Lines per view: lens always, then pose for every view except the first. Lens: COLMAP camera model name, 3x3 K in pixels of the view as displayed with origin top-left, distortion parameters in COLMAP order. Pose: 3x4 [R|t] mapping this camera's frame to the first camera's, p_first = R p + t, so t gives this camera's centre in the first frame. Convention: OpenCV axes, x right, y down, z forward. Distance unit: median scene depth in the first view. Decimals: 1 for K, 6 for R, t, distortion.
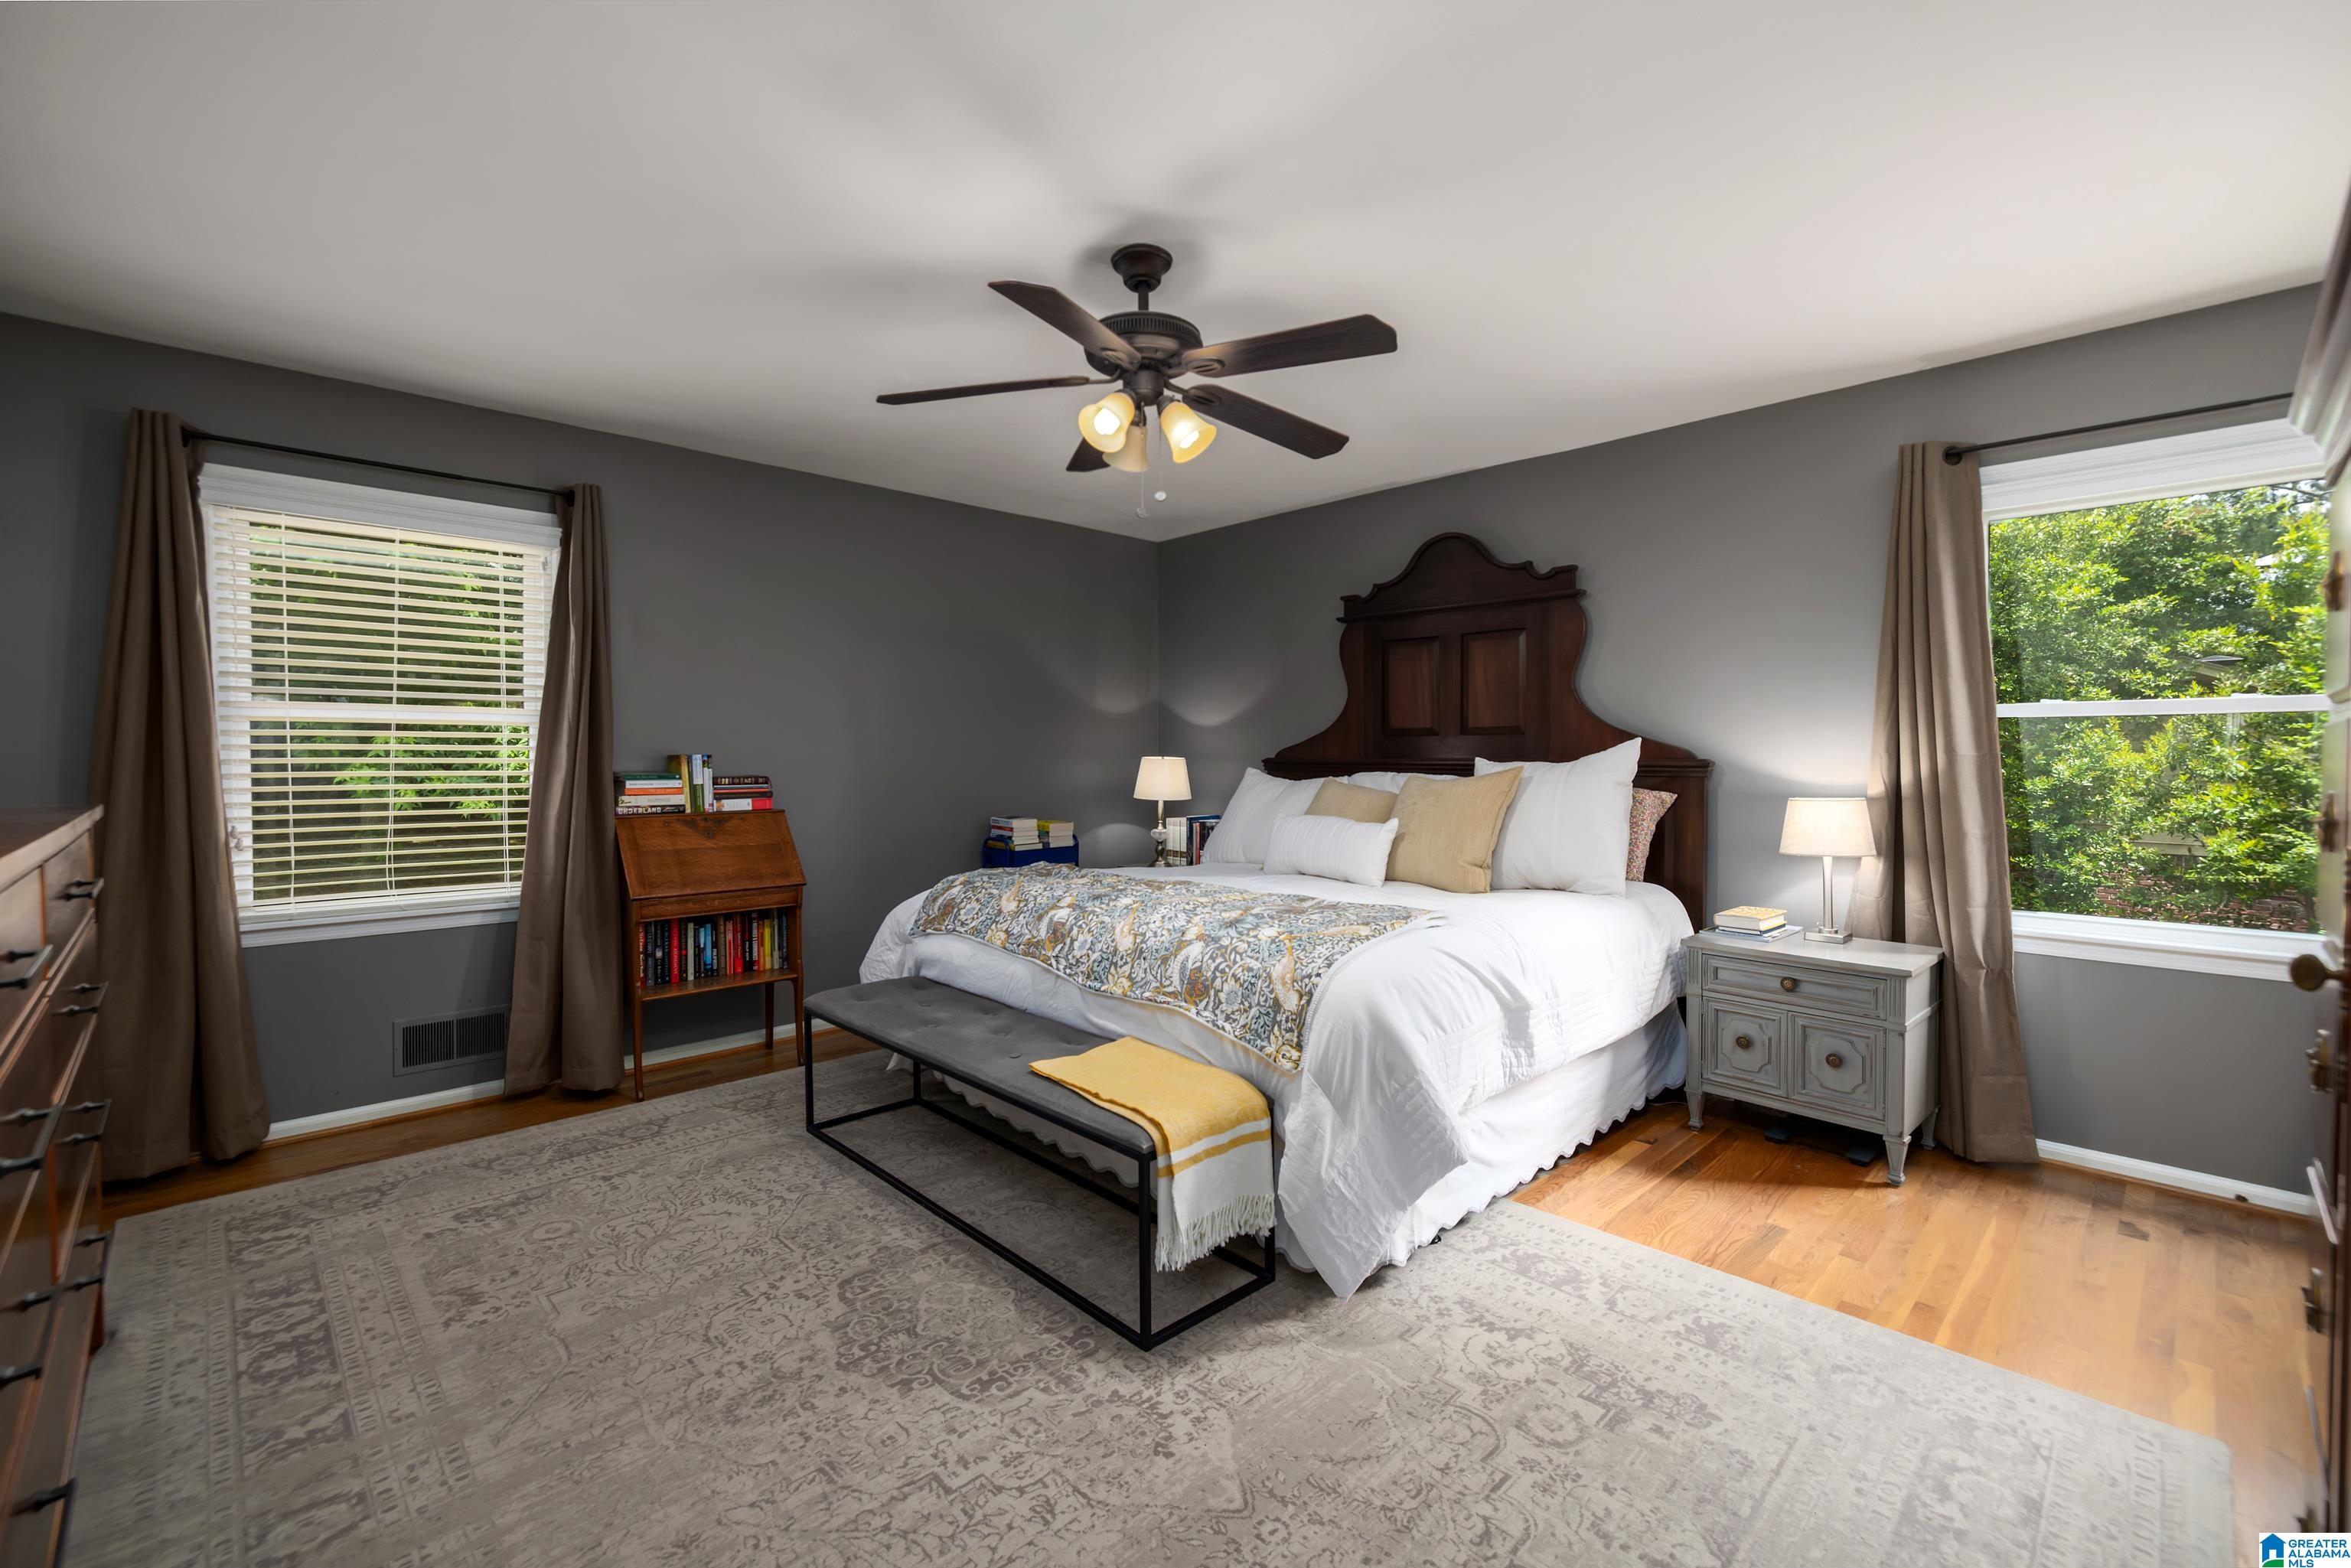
lens RADIAL K [[982.5, 0, 1176.6], [0, 982.5, 784.9], [0, 0, 1]] dist [-0.004230, 0.000498]
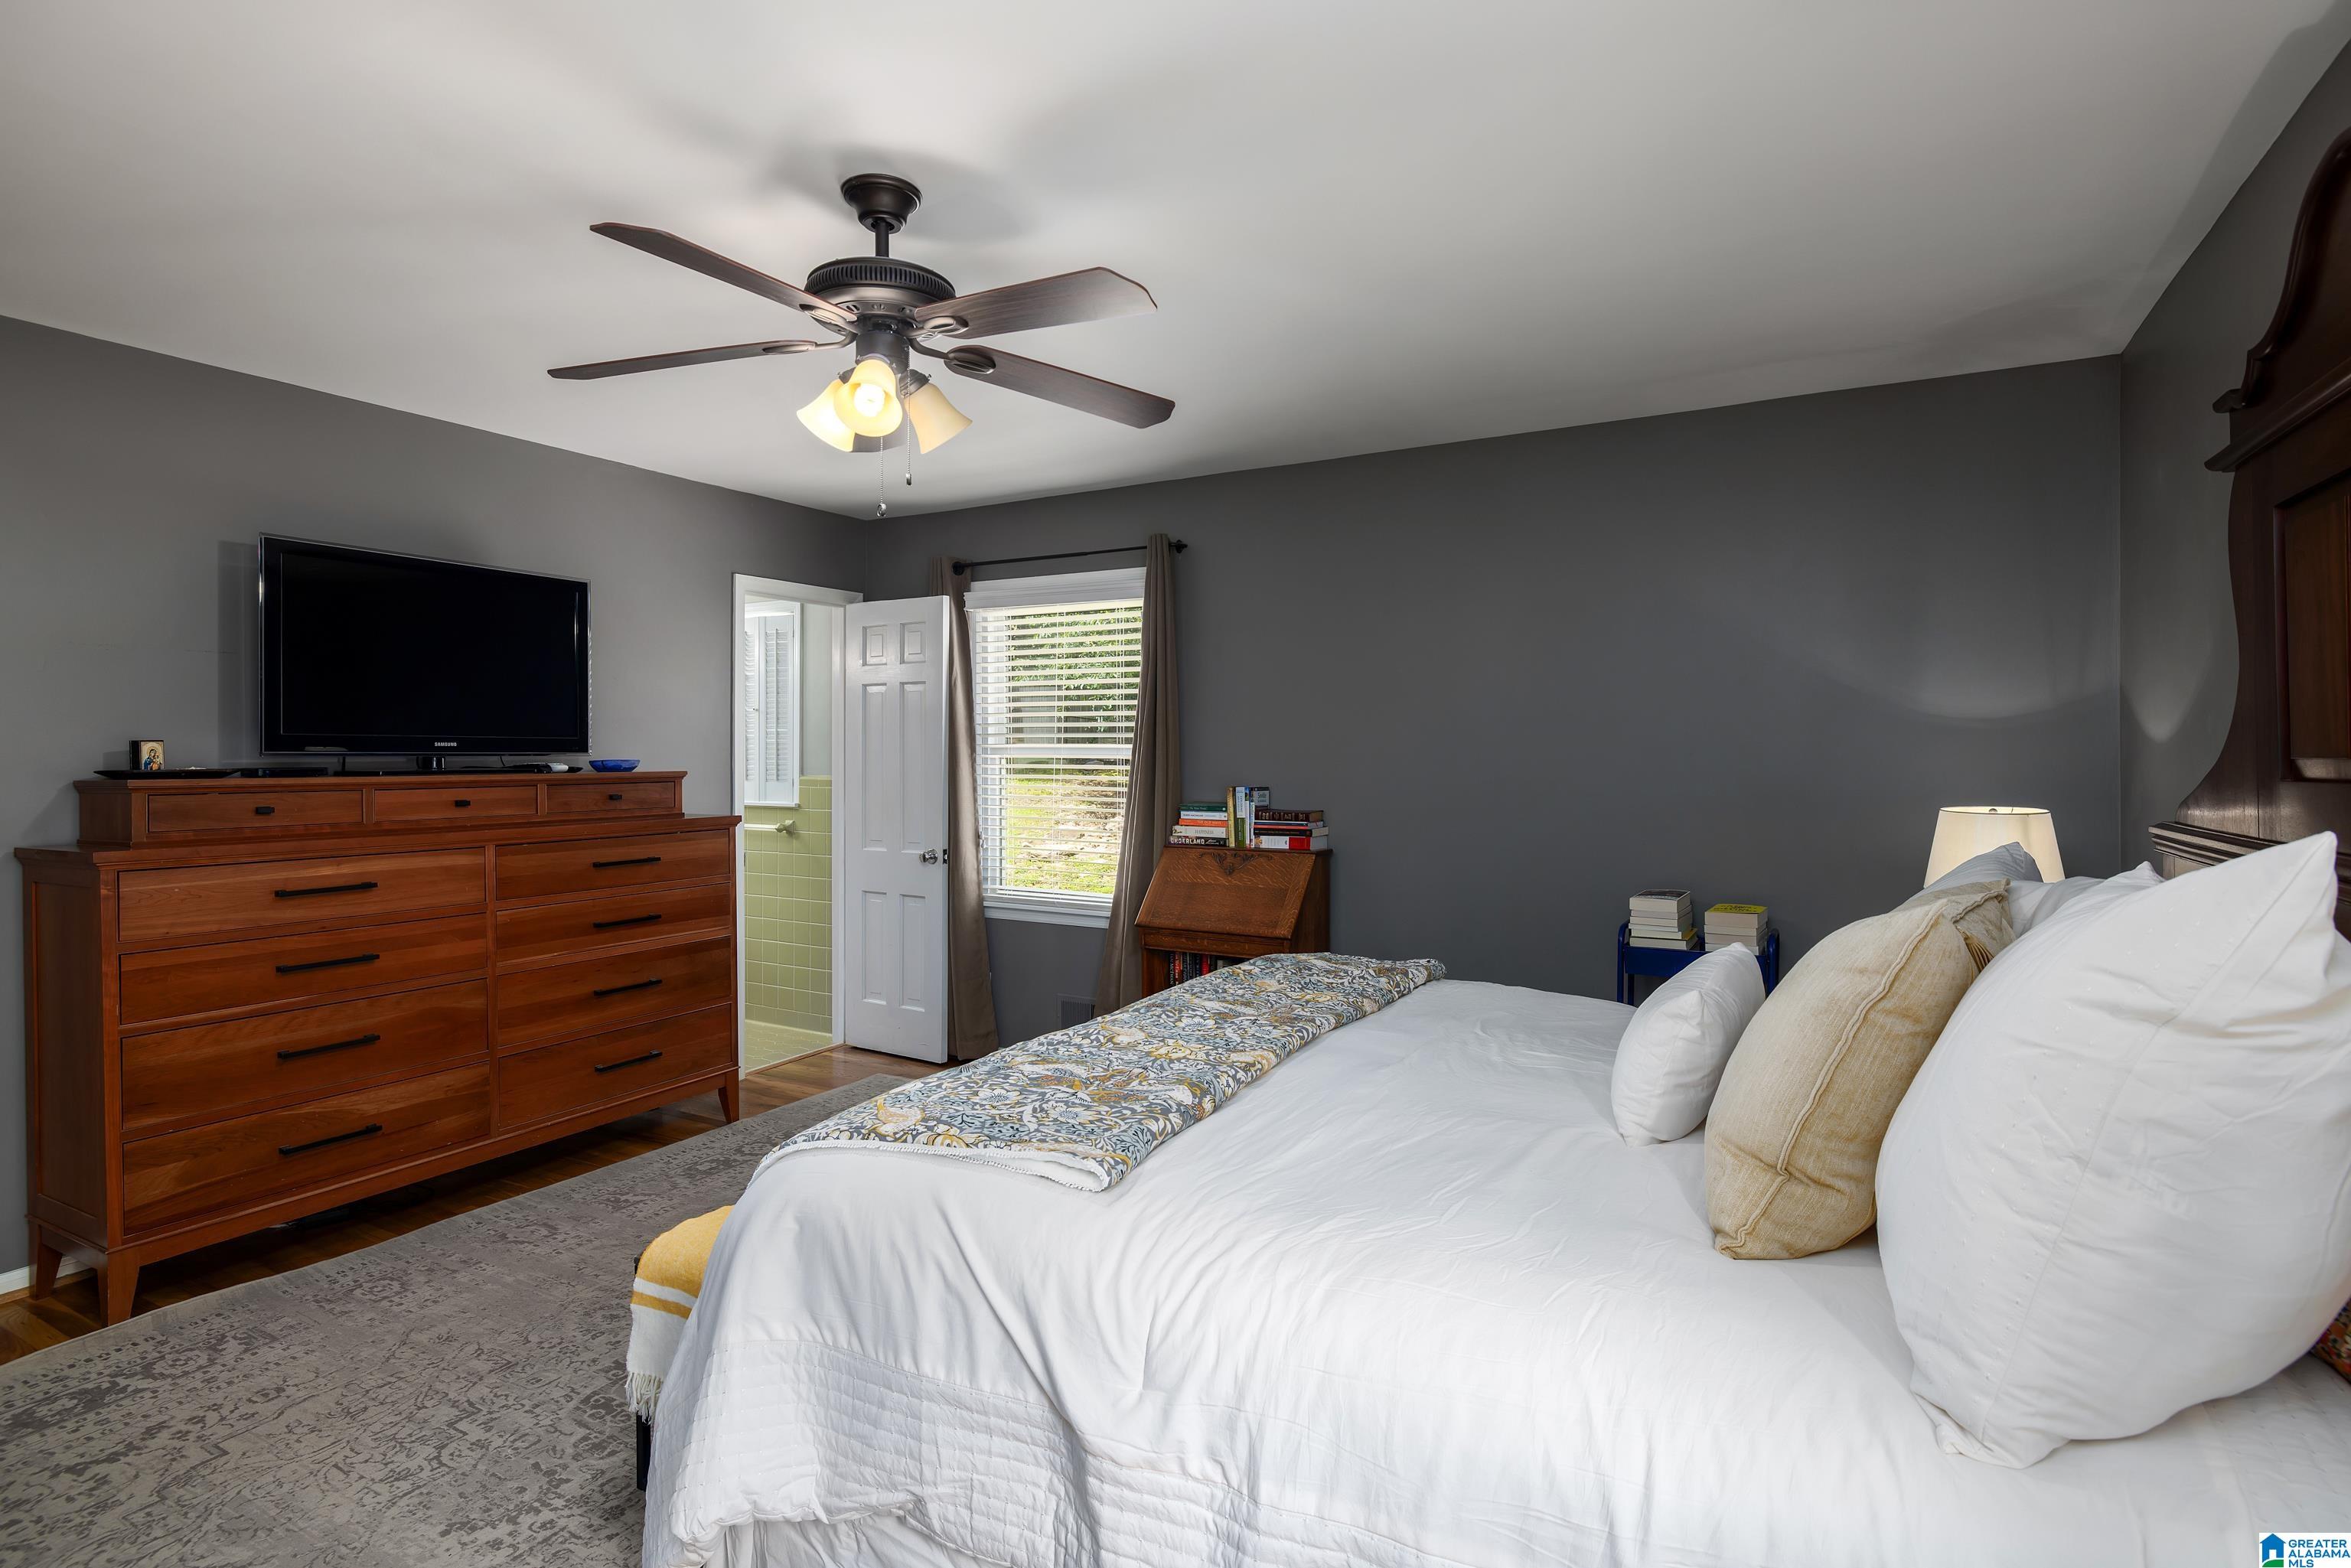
lens RADIAL K [[1176.9, 0, 1175.5], [0, 1176.9, 767.5], [0, 0, 1]] dist [-0.006367, -0.000624]
pose [[0.281430, 0.008016, -0.959548, 0.628576], [-0.034629, 0.999399, -0.001807, -0.047840], [0.958957, 0.033737, 0.281538, 0.647034]]
